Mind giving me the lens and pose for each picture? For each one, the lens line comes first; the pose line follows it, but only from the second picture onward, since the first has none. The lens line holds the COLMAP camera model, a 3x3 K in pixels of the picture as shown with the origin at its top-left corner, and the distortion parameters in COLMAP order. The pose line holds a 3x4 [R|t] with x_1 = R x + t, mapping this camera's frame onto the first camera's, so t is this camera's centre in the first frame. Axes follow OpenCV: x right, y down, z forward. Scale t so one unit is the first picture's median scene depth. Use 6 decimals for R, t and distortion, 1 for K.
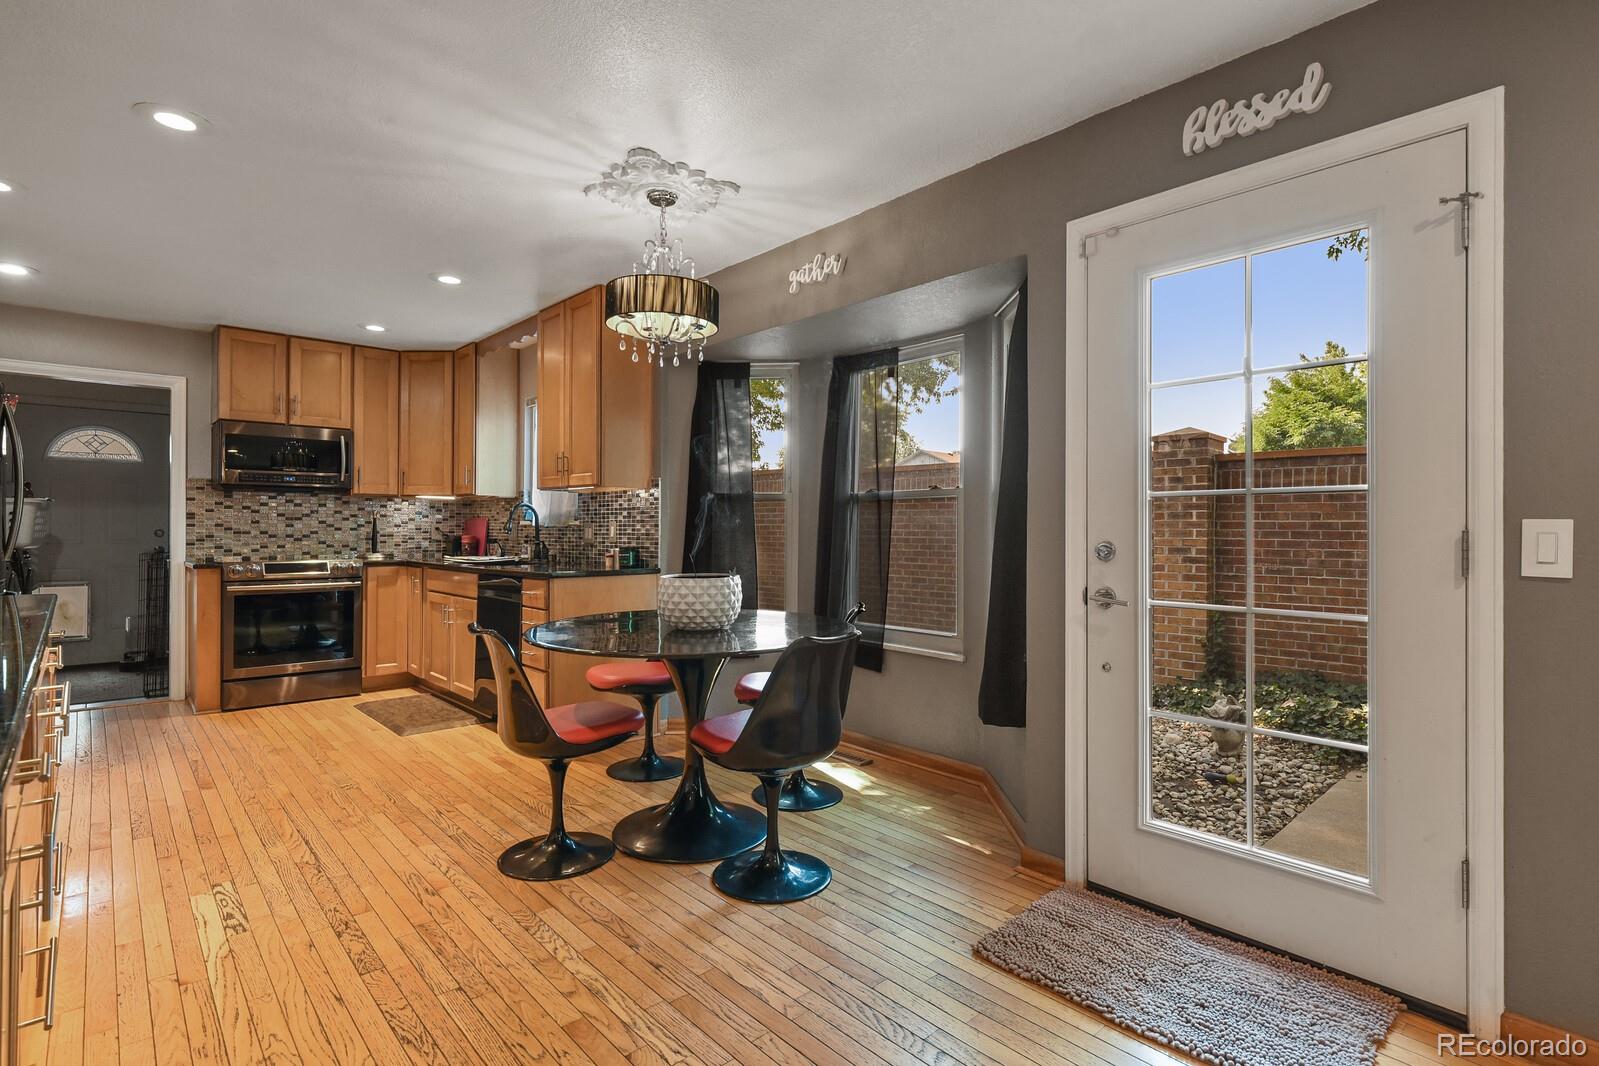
lens RADIAL K [[783.2, 0, 812.0], [0, 783.2, 525.1], [0, 0, 1]] dist [0.004794, -0.000659]
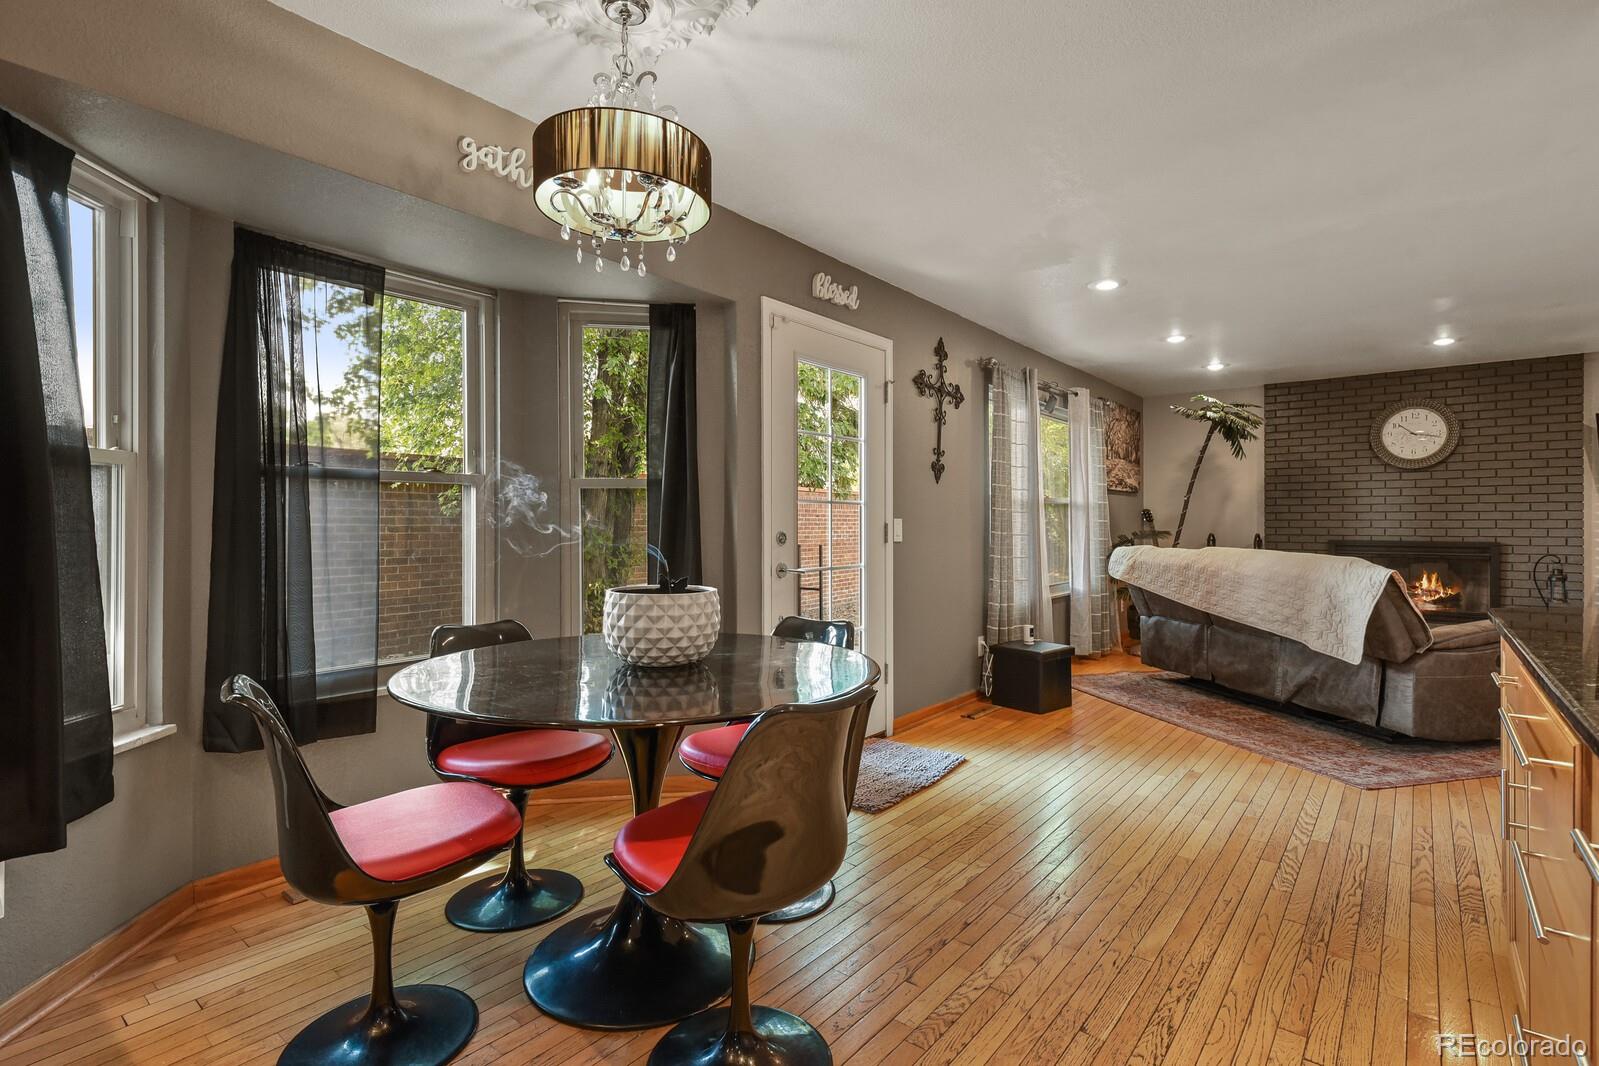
lens RADIAL K [[769.8, 0, 805.9], [0, 769.8, 519.9], [0, 0, 1]] dist [0.008935, -0.001624]
pose [[-0.152091, 0.001784, 0.988365, -0.489943], [-0.004453, 0.999987, -0.002491, 0.001376], [-0.988356, -0.004780, -0.152081, 0.554248]]
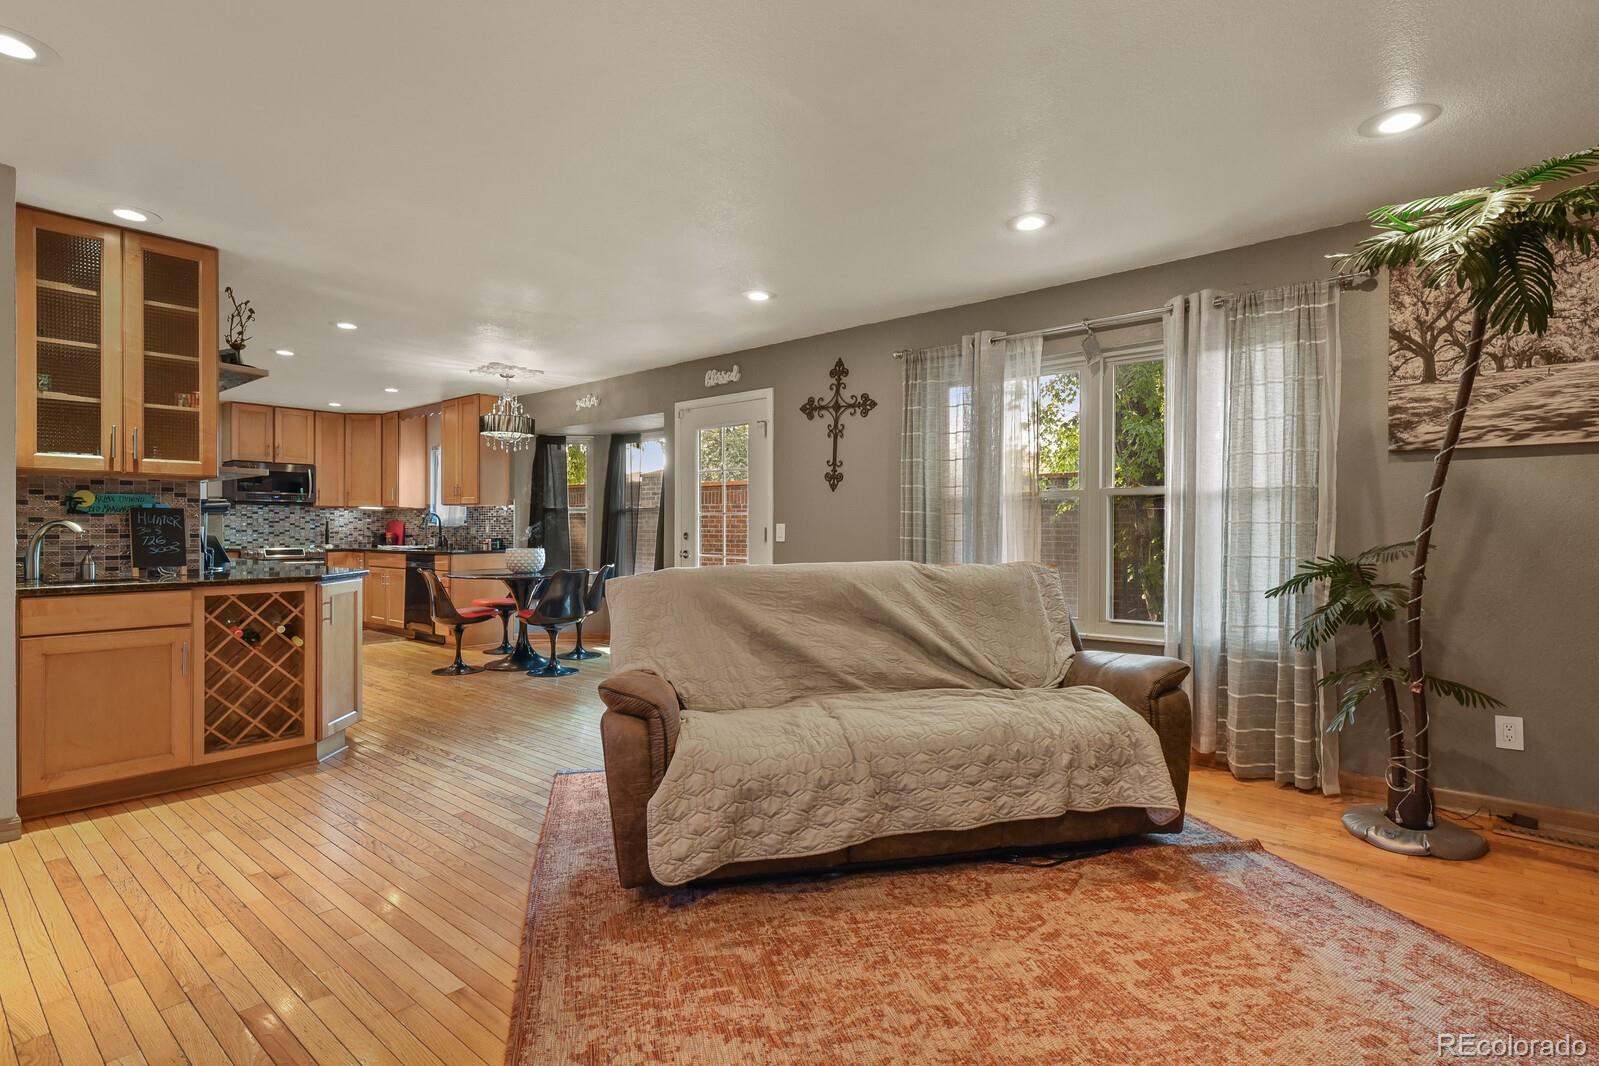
lens RADIAL K [[781.8, 0, 810.3], [0, 781.8, 529.2], [0, 0, 1]] dist [0.009457, -0.000912]
pose [[0.992098, -0.001956, 0.125452, 0.215847], [0.001283, 0.999984, 0.005440, -0.000744], [-0.125460, -0.005236, 0.992085, -0.737185]]
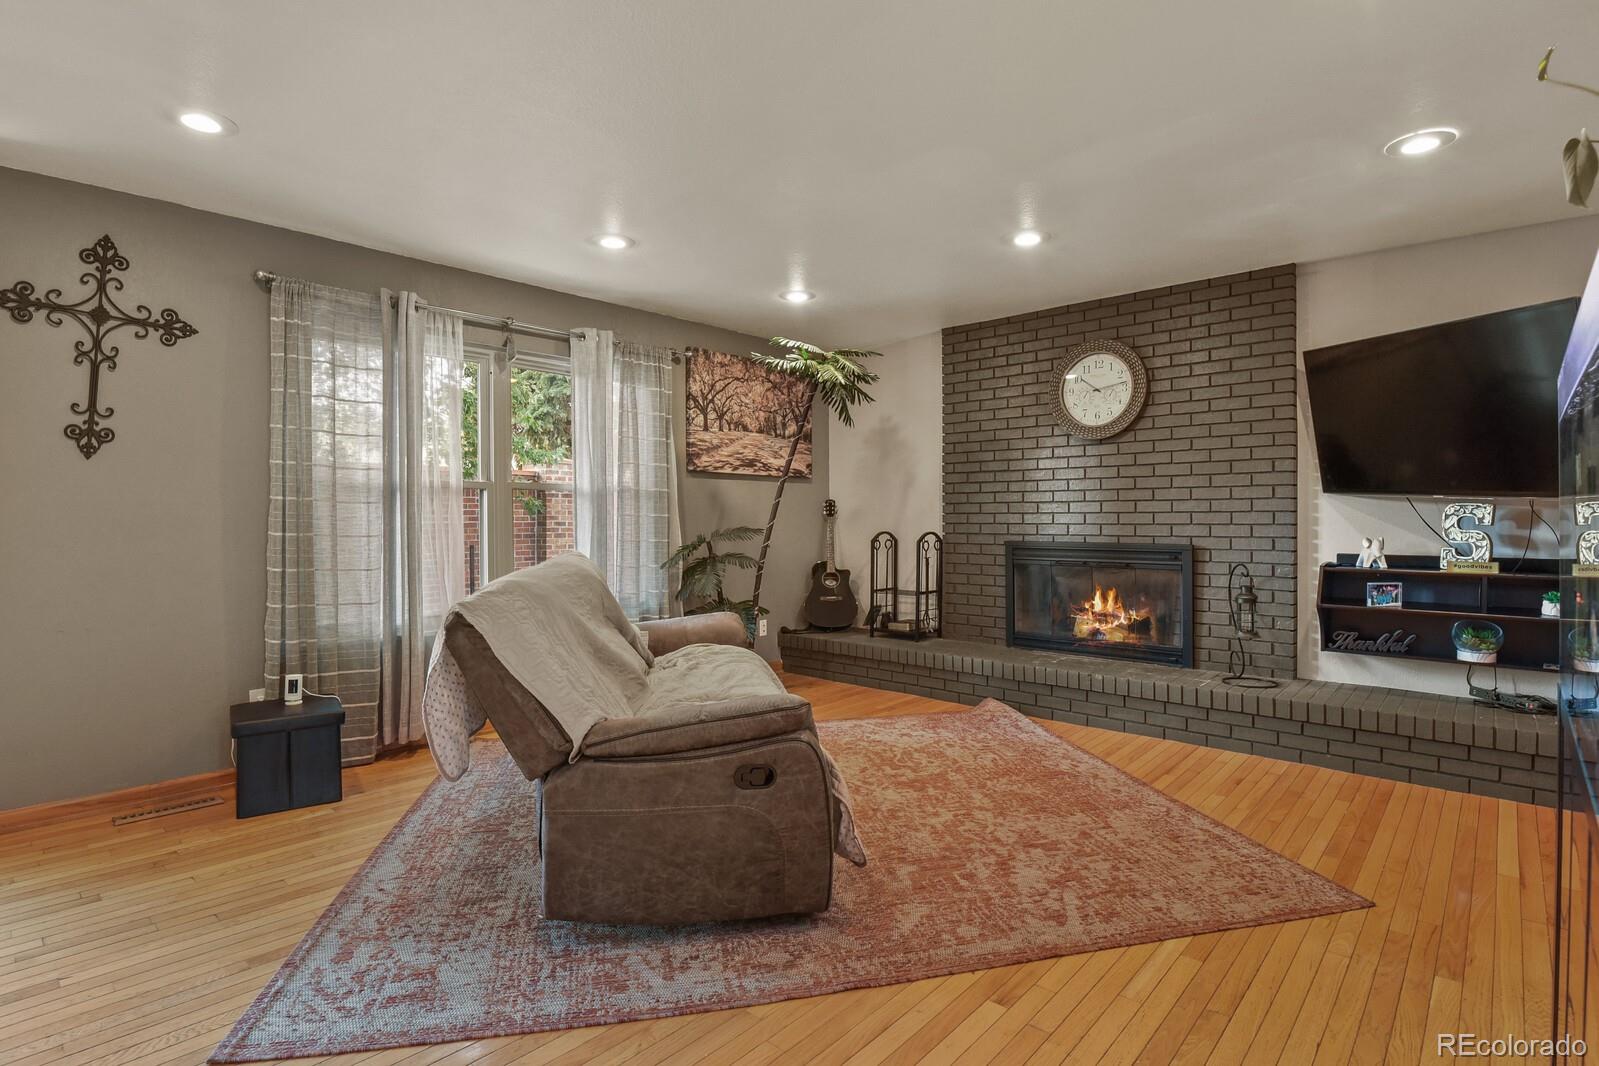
lens RADIAL K [[785.5, 0, 808.1], [0, 785.5, 521.2], [0, 0, 1]] dist [-0.024810, -0.001731]
pose [[-0.089372, -0.005379, 0.995984, -0.252565], [-0.001604, 0.999985, 0.005257, -0.000642], [-0.995997, -0.001127, -0.089379, -0.222920]]
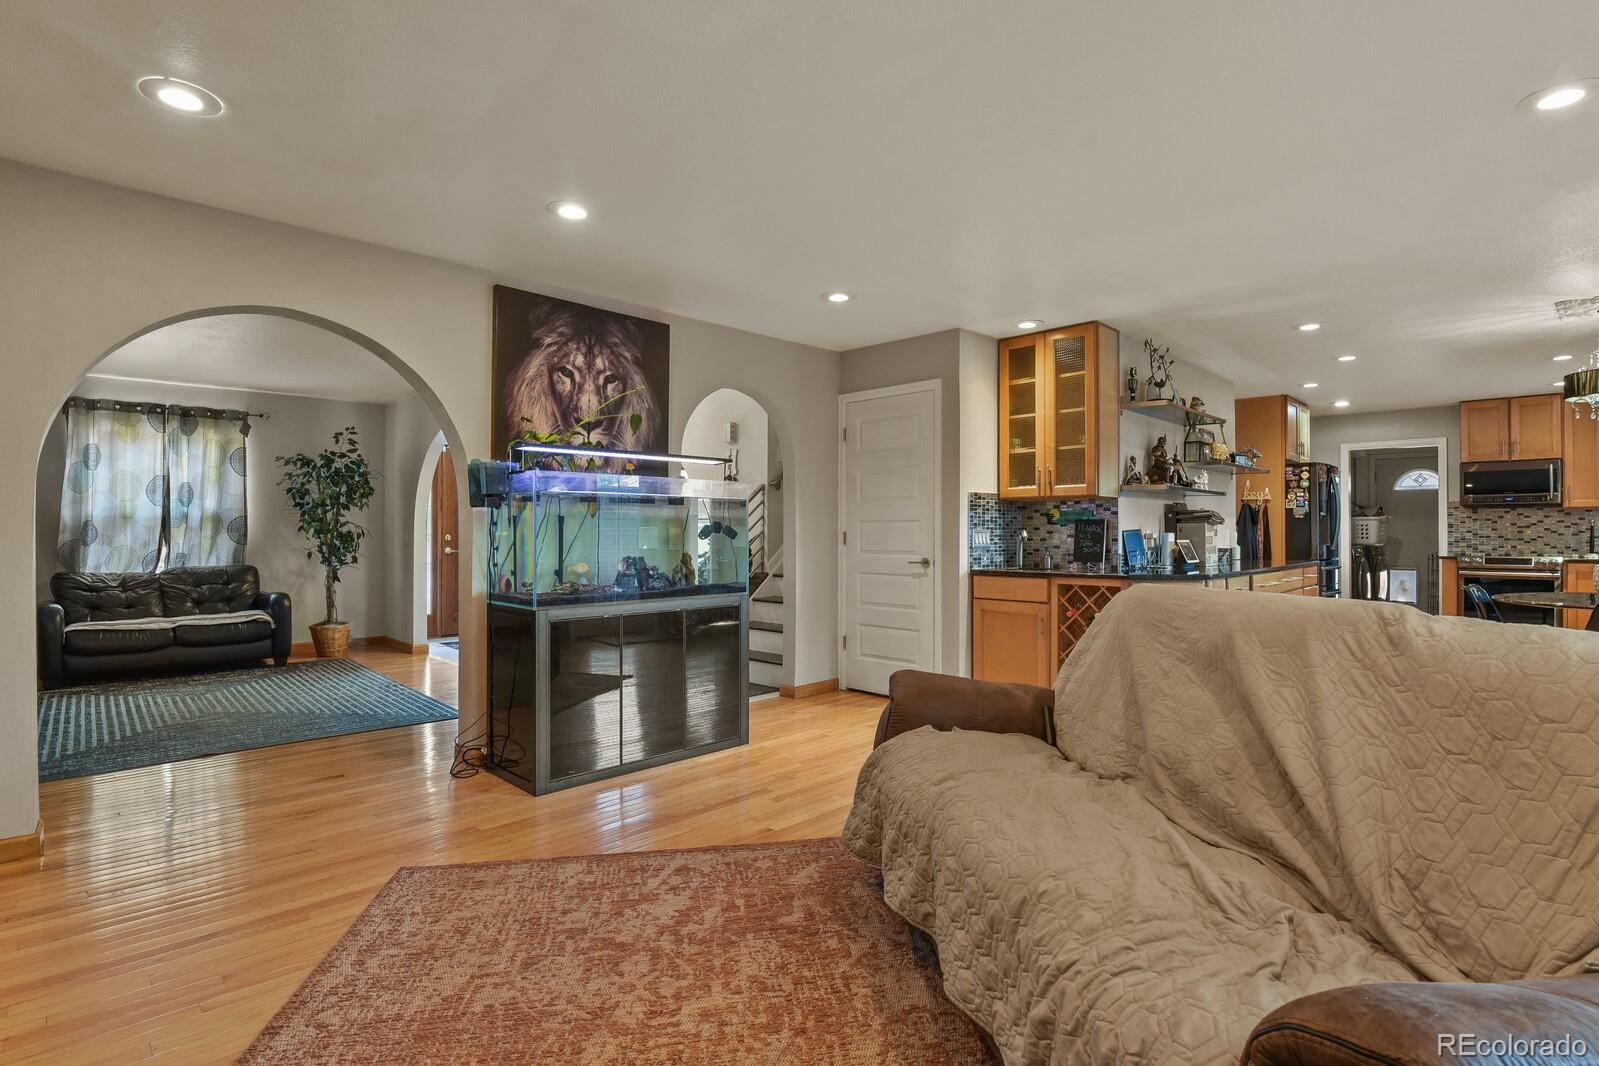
lens RADIAL K [[781.8, 0, 806.6], [0, 781.8, 530.6], [0, 0, 1]] dist [-0.025119, -0.001545]
pose [[0.040746, -0.005789, -0.999153, 0.683848], [0.004000, 0.999976, -0.005630, 0.001185], [0.999162, -0.003767, 0.040768, -0.338508]]
